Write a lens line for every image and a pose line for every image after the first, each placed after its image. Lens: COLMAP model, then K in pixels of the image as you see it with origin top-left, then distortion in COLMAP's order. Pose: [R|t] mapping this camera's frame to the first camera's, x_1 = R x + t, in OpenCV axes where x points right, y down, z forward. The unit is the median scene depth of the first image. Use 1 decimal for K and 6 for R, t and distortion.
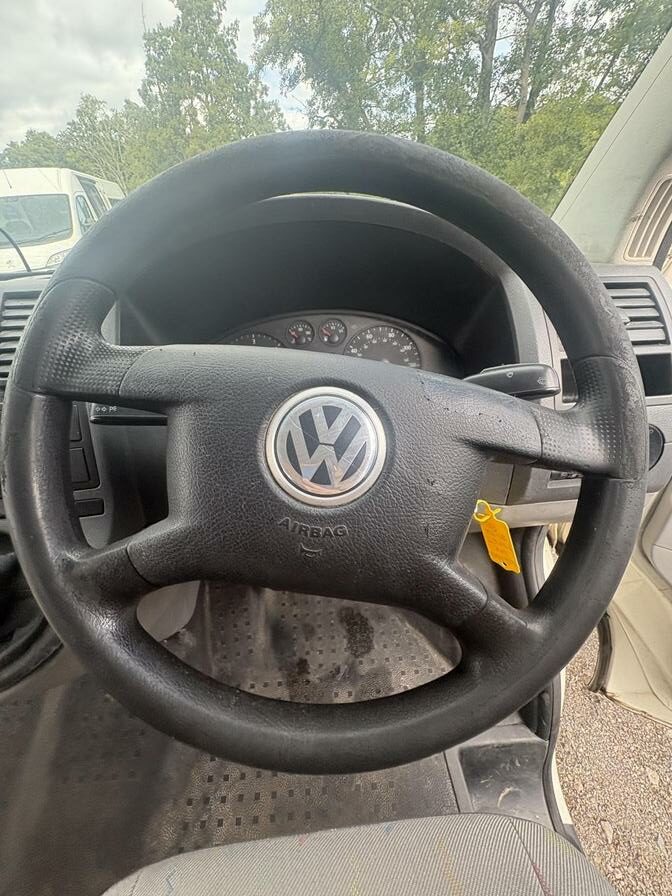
lens RADIAL K [[356.0, 0, 336.0], [0, 356.0, 448.0], [0, 0, 1]] dist [0.000329, -0.000053]
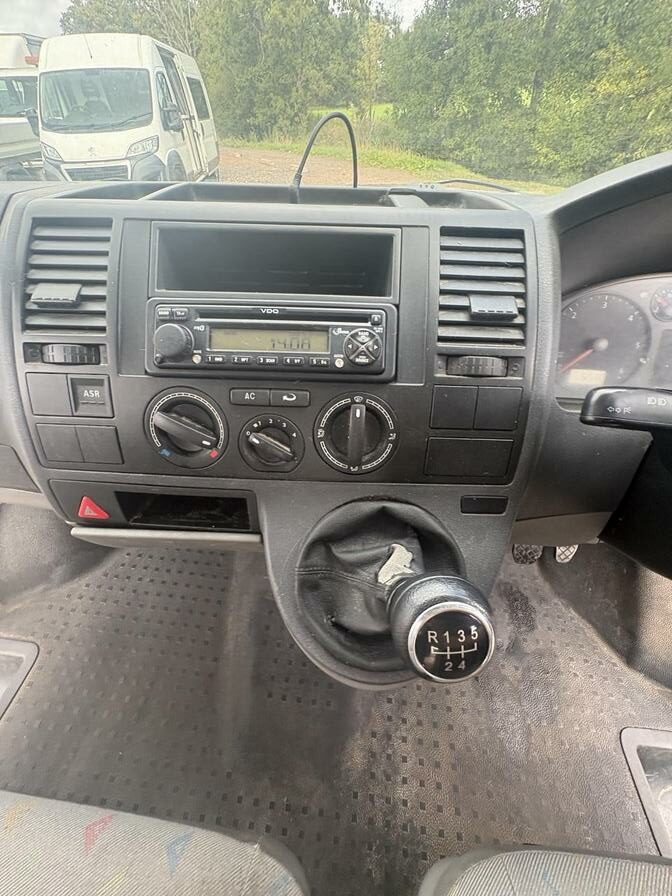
lens RADIAL K [[356.0, 0, 336.0], [0, 356.0, 448.0], [0, 0, 1]] dist [0.000329, -0.000053]
pose [[0.984373, 0.150126, -0.092038, -0.420701], [-0.131383, 0.974146, 0.183788, -0.030767], [0.117250, -0.168823, 0.978648, 0.055245]]
